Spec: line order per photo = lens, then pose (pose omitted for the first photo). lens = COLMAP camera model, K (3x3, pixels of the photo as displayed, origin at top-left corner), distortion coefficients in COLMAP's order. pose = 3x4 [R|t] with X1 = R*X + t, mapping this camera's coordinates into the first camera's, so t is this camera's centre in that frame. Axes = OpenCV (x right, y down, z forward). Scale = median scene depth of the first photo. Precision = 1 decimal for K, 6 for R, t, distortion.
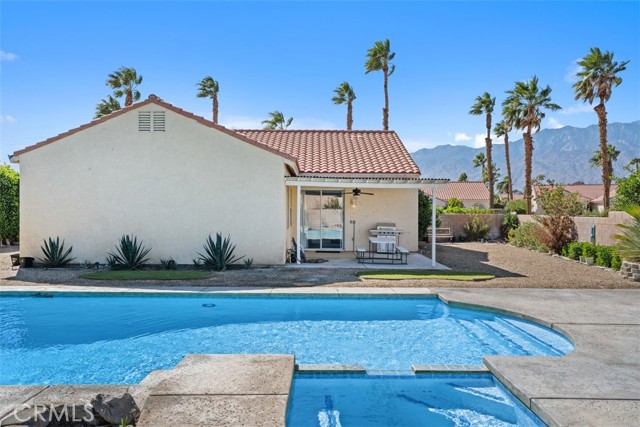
lens RADIAL K [[495.2, 0, 318.7], [0, 495.2, 211.0], [0, 0, 1]] dist [-0.005451, 0.014161]
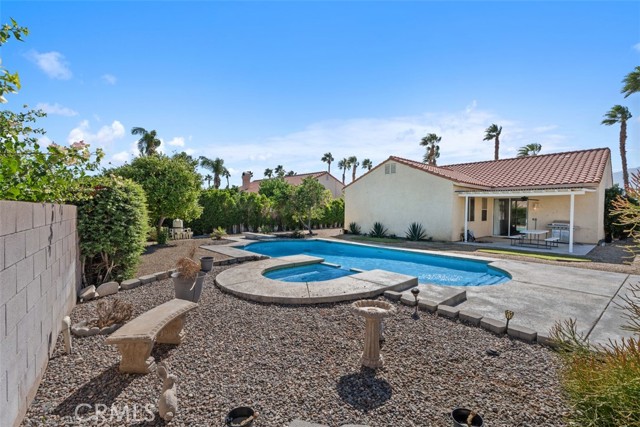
lens RADIAL K [[288.3, 0, 319.6], [0, 288.3, 217.4], [0, 0, 1]] dist [-0.002998, 0.002306]
pose [[0.656755, 0.018005, -0.753889, 0.379277], [-0.003748, 0.999780, 0.020613, 0.002080], [0.754094, -0.010713, 0.656679, -0.041087]]
